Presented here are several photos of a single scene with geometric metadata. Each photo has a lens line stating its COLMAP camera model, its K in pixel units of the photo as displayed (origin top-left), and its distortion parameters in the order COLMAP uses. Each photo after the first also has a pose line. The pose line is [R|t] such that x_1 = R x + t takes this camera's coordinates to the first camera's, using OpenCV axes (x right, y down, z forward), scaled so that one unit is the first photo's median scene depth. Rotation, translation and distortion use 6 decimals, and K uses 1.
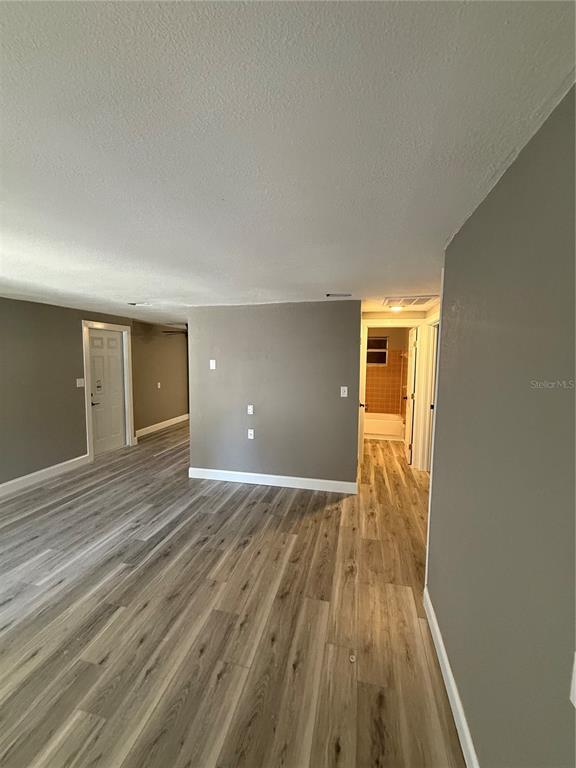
lens RADIAL K [[305.3, 0, 284.4], [0, 305.3, 384.5], [0, 0, 1]] dist [-0.003734, 0.000693]
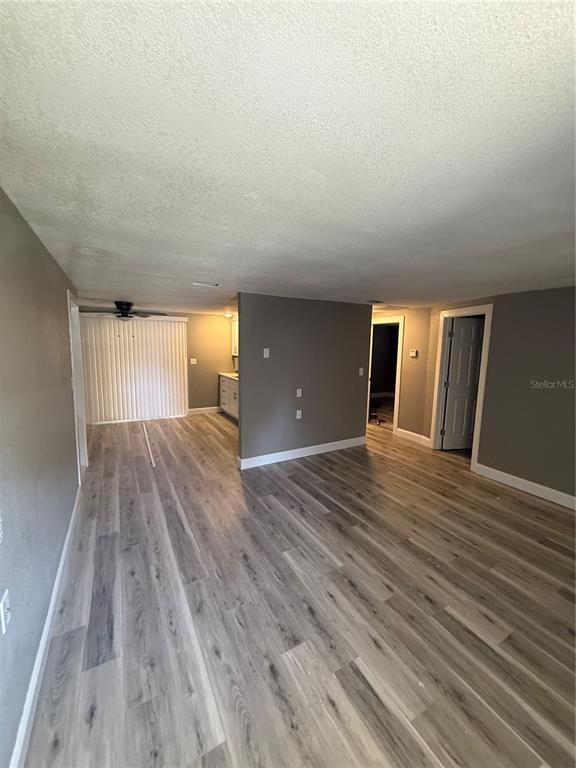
lens RADIAL K [[305.3, 0, 289.5], [0, 305.3, 384.5], [0, 0, 1]] dist [-0.003734, 0.000693]
pose [[0.730900, -0.085110, 0.677157, -1.087355], [0.051892, 0.996252, 0.069206, -0.032881], [-0.680509, -0.015443, 0.732577, 0.244267]]
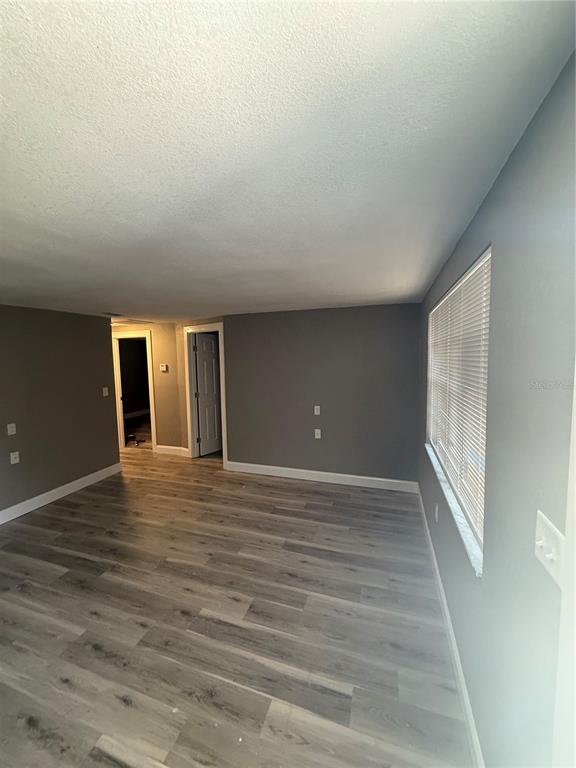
lens RADIAL K [[305.3, 0, 287.6], [0, 305.3, 379.0], [0, 0, 1]] dist [-0.003734, 0.000693]
pose [[0.087647, -0.081755, 0.992791, -1.056013], [0.115079, 0.990785, 0.071430, -0.031732], [-0.989482, 0.107989, 0.096247, 0.180673]]
